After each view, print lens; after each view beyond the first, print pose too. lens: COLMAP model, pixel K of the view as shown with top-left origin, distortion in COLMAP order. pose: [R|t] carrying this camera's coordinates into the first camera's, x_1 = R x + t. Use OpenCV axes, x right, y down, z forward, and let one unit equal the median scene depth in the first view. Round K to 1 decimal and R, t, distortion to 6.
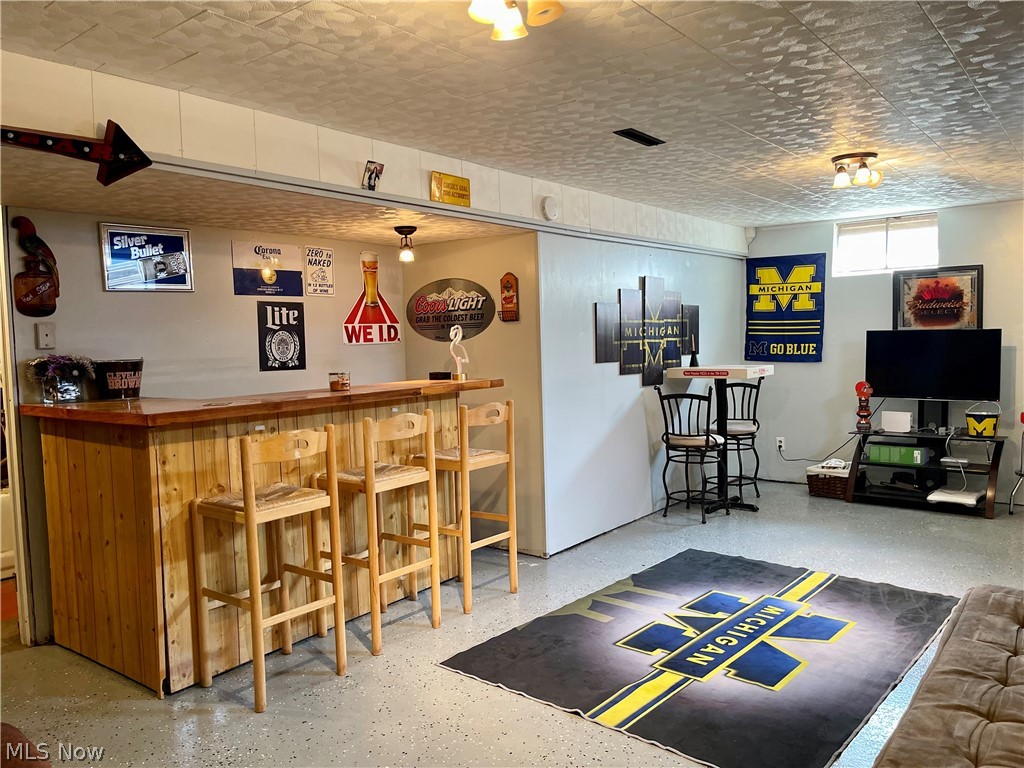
lens RADIAL K [[777.9, 0, 511.9], [0, 777.9, 383.9], [0, 0, 1]] dist [0.031828, 0.004818]
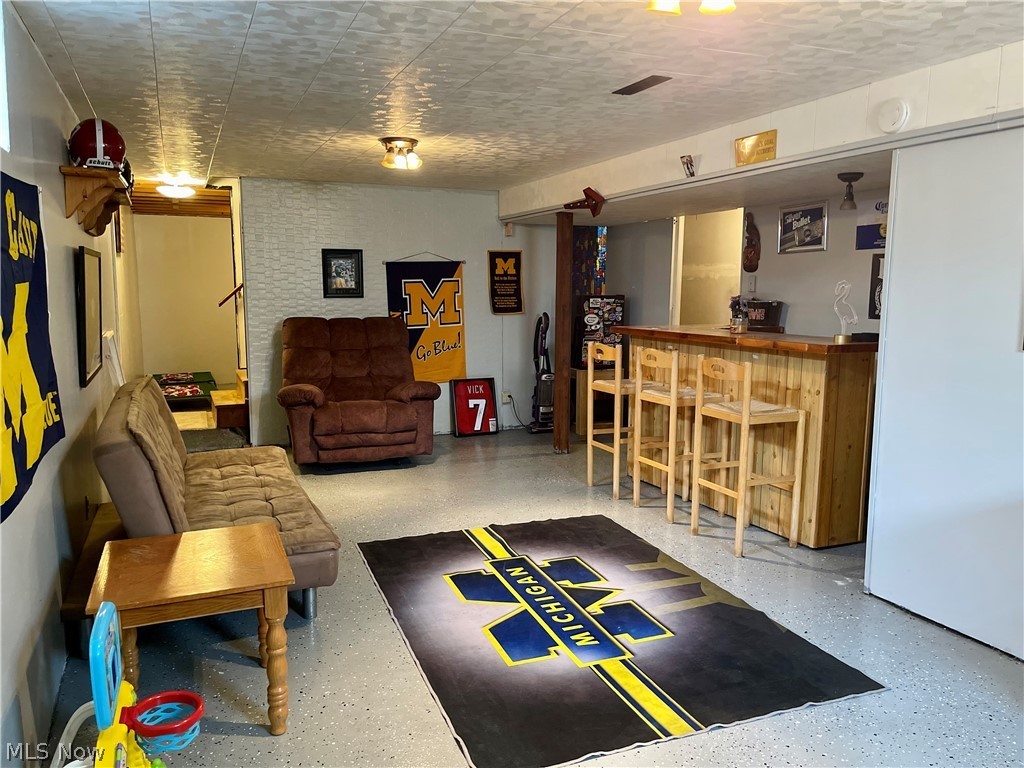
lens RADIAL K [[777.9, 0, 511.7], [0, 777.9, 389.1], [0, 0, 1]] dist [0.031828, 0.004818]
pose [[-0.483757, 0.140986, -0.863772, 1.072838], [-0.042083, 0.982051, 0.183861, -0.121380], [0.874190, 0.125294, -0.469141, 1.320434]]
